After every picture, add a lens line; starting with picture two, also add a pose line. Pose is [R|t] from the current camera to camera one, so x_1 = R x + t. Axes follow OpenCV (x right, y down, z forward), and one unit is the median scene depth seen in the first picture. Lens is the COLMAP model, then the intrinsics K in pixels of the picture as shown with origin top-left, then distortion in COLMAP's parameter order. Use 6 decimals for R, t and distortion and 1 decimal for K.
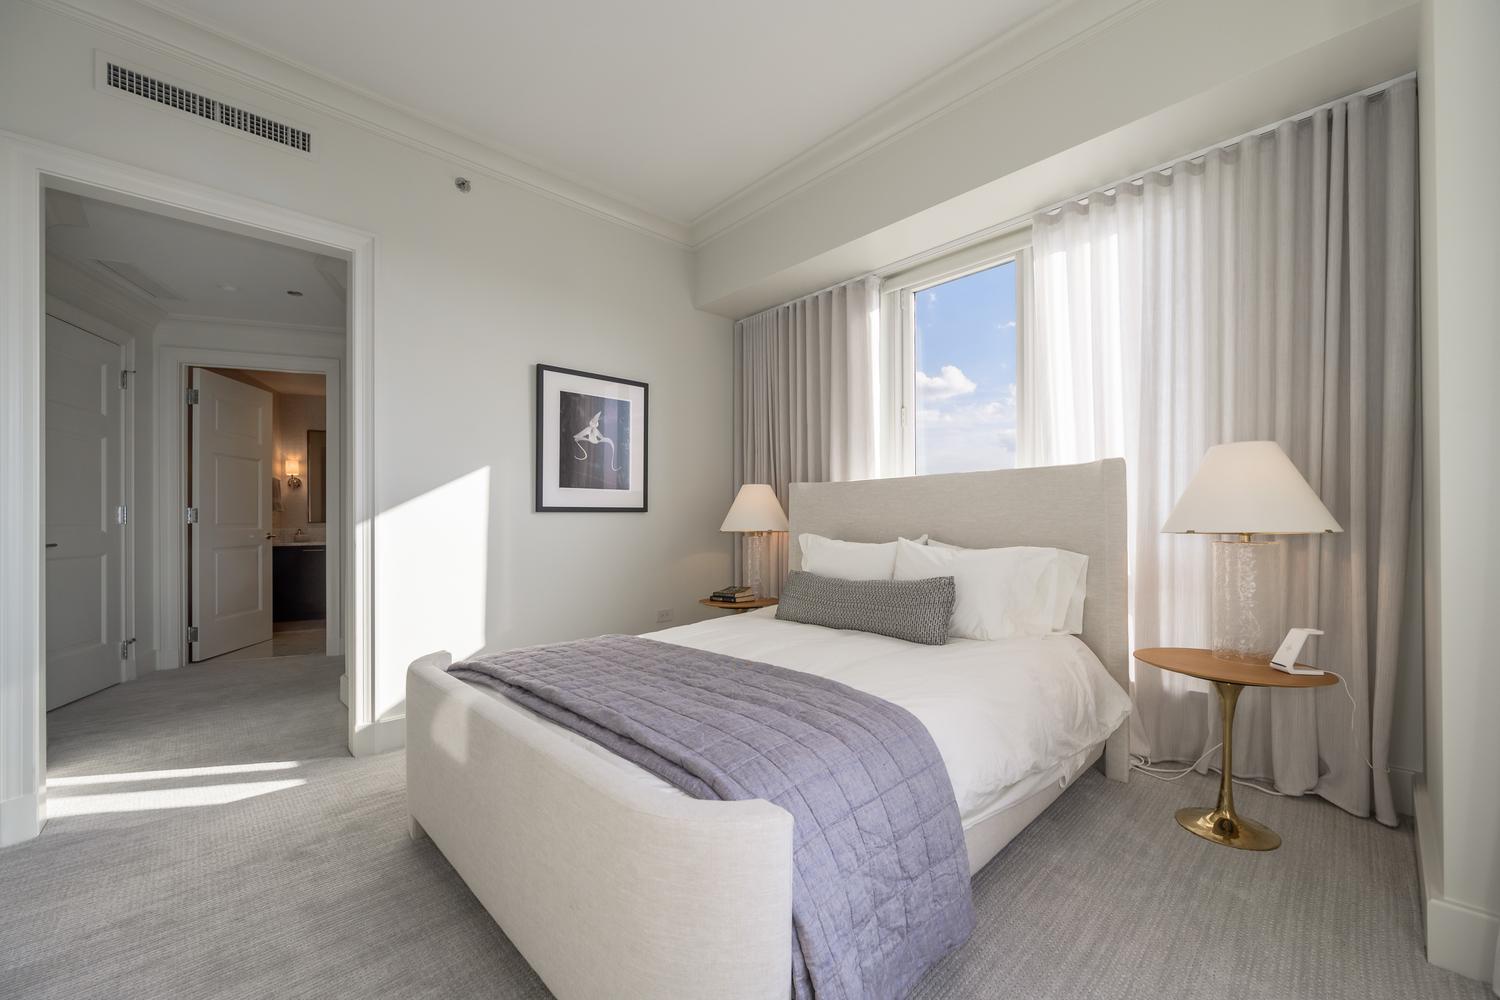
lens RADIAL K [[595.6, 0, 749.9], [0, 595.6, 517.4], [0, 0, 1]] dist [-0.001140, 0.000083]
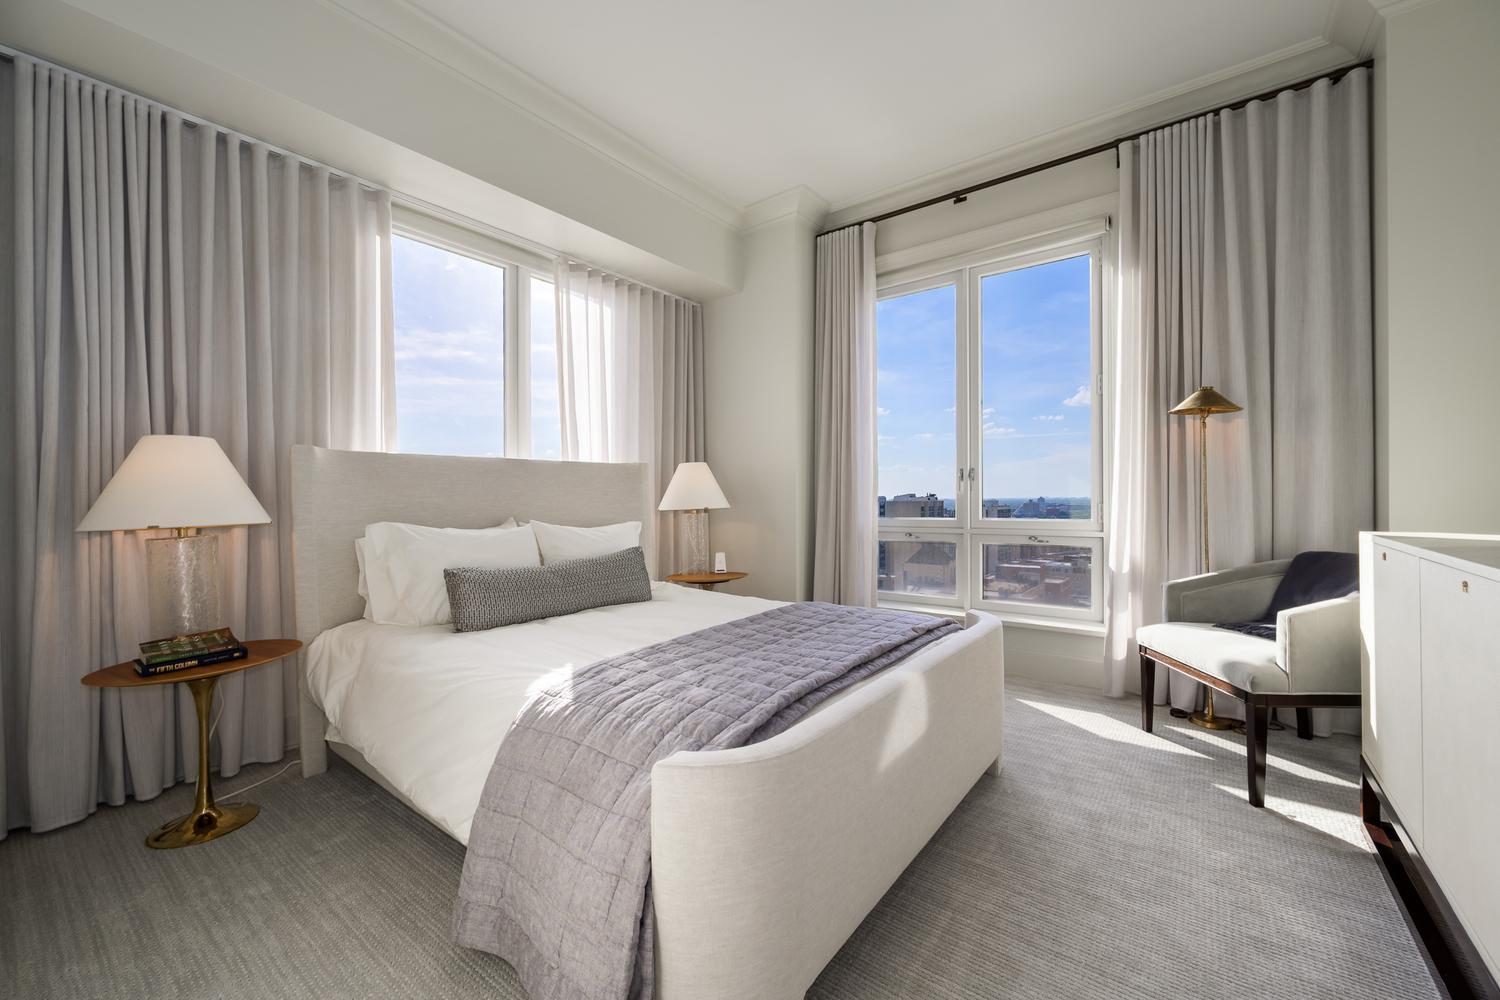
lens RADIAL K [[595.6, 0, 749.9], [0, 595.6, 517.4], [0, 0, 1]] dist [-0.001140, 0.000083]
pose [[-0.147331, -0.014692, 0.988978, -0.878079], [0.012543, 0.999782, 0.016721, 0.019025], [-0.989008, 0.014868, -0.147114, 0.880992]]
